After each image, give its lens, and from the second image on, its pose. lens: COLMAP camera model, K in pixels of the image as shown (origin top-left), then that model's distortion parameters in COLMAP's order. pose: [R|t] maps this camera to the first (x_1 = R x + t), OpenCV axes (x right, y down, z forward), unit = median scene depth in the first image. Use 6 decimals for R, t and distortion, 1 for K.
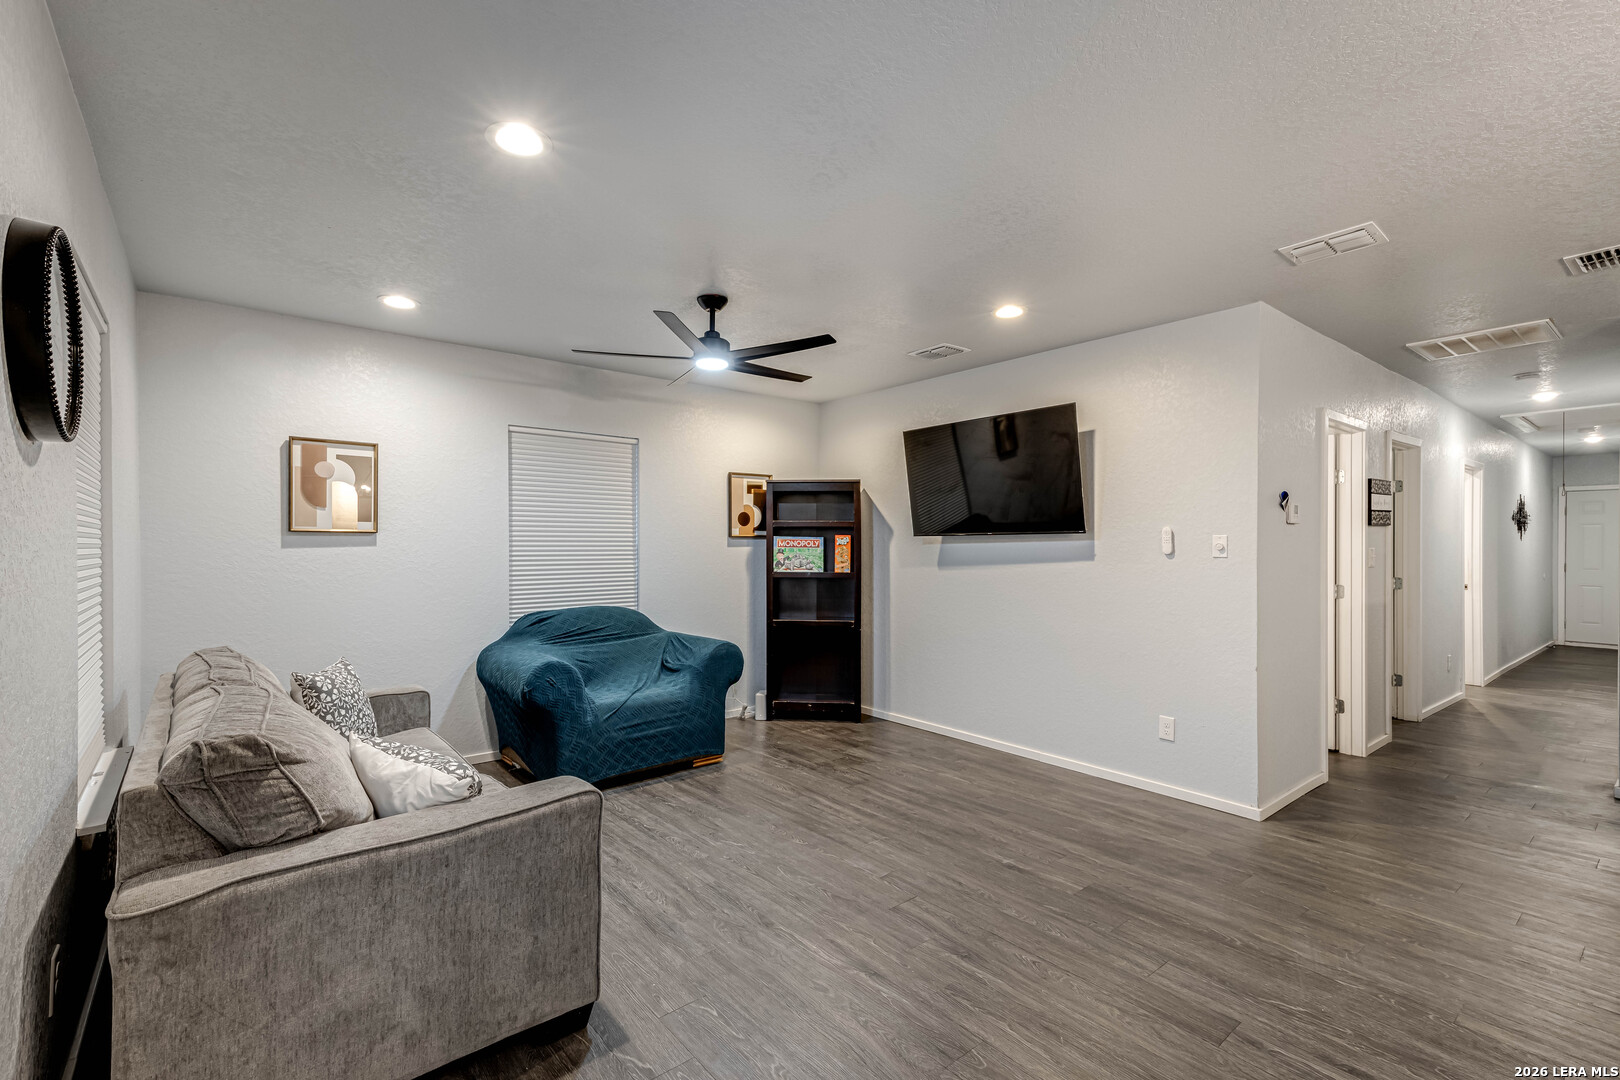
lens RADIAL K [[717.5, 0, 804.6], [0, 717.5, 550.4], [0, 0, 1]] dist [0.023122, 0.000172]
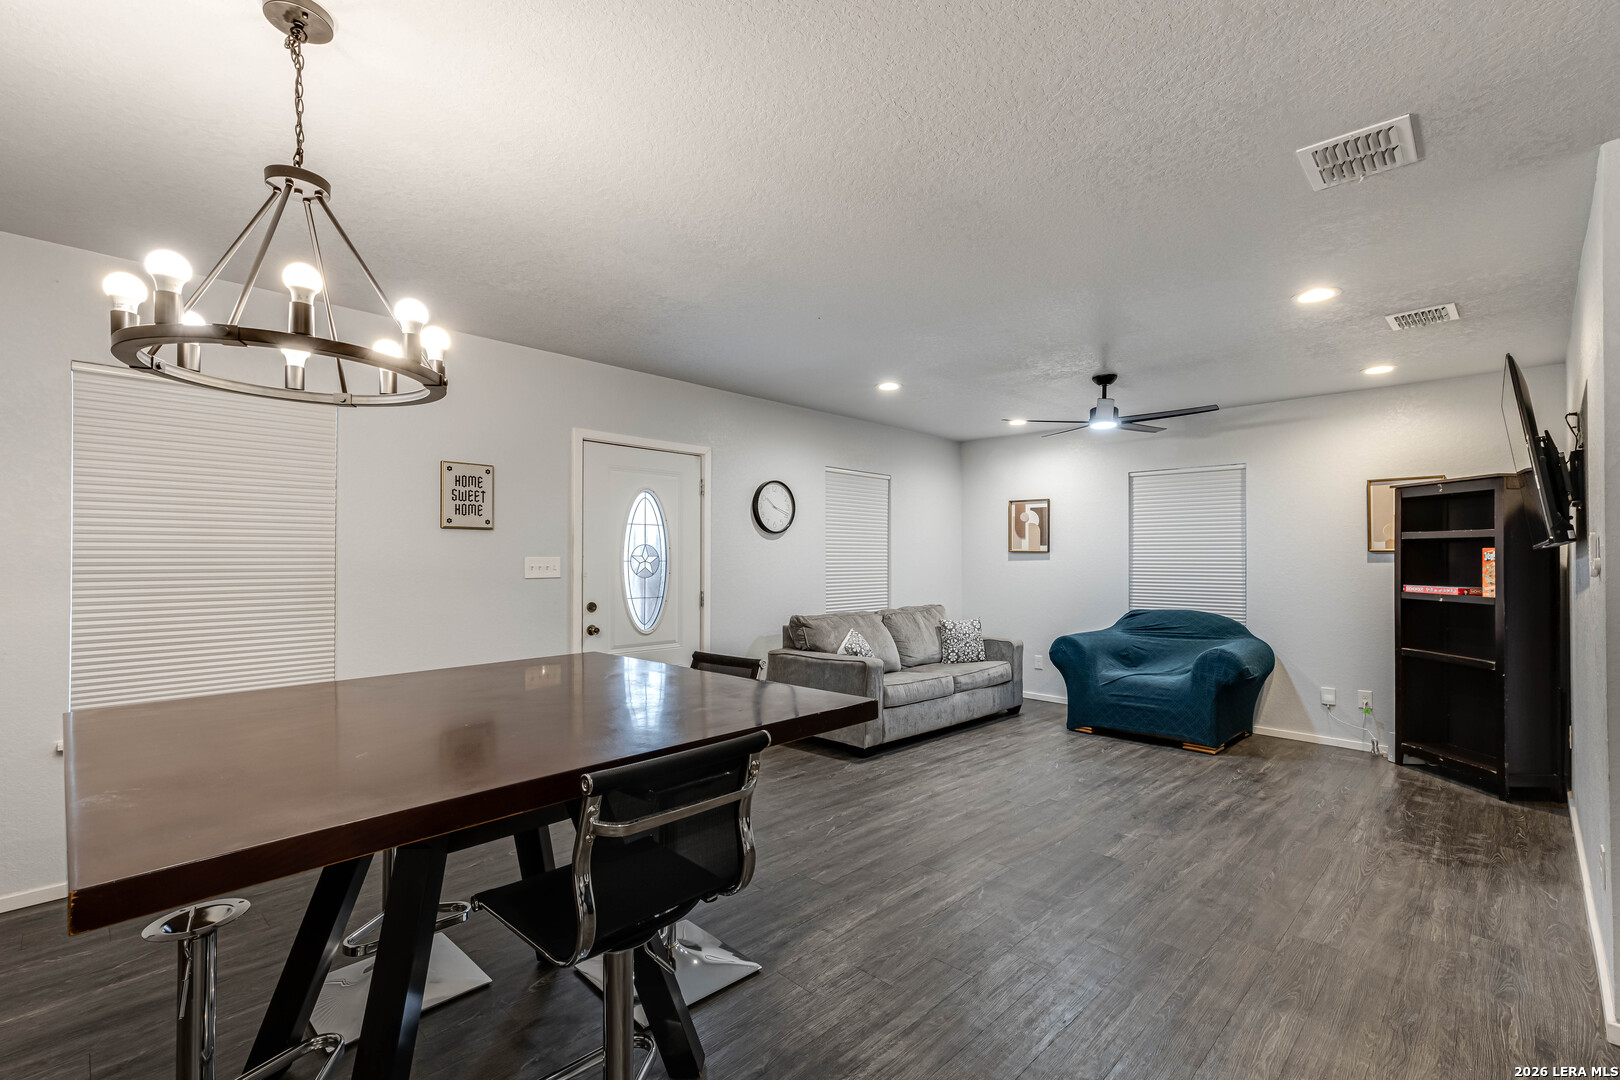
lens RADIAL K [[723.2, 0, 806.3], [0, 723.2, 552.3], [0, 0, 1]] dist [0.022539, 0.000763]
pose [[0.115961, -0.007156, -0.993228, 1.081692], [-0.010383, 0.999911, -0.008417, -0.004060], [0.993200, 0.011288, 0.115876, 0.273632]]
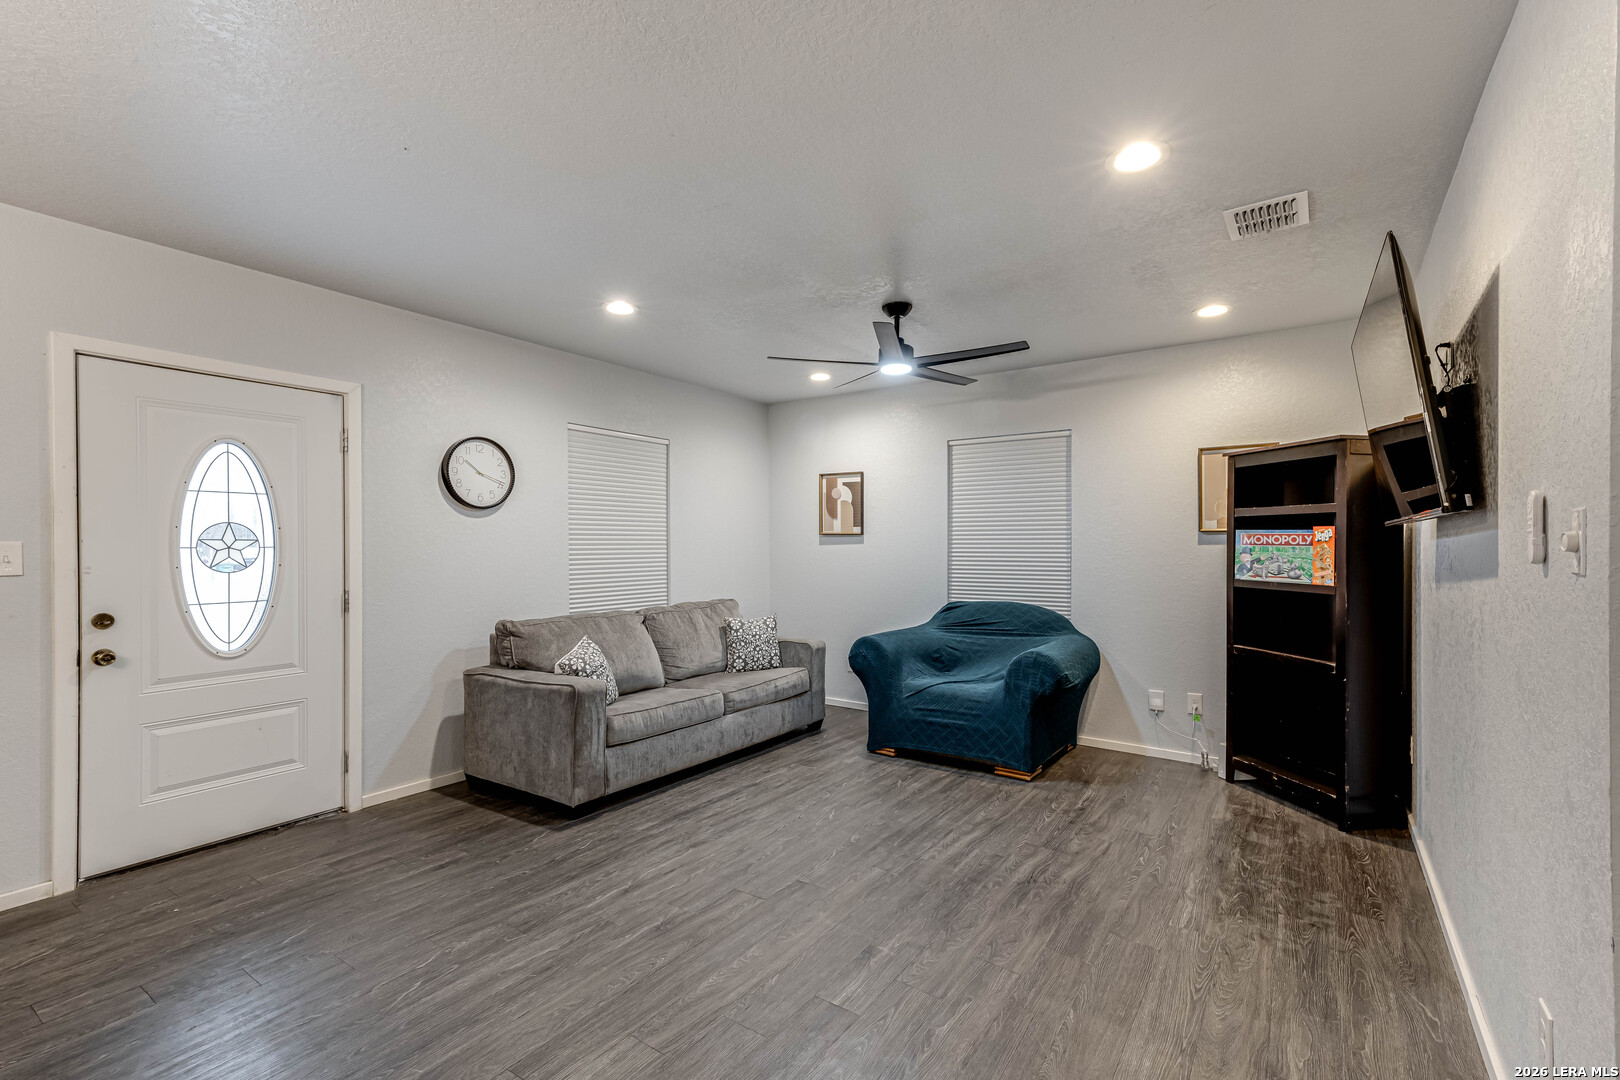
lens RADIAL K [[717.5, 0, 804.6], [0, 717.5, 550.4], [0, 0, 1]] dist [0.023122, 0.000172]
pose [[0.270758, 0.008349, -0.962611, 0.786283], [-0.005548, 0.999959, 0.007112, -0.002795], [0.962631, 0.003415, 0.270793, 0.553791]]
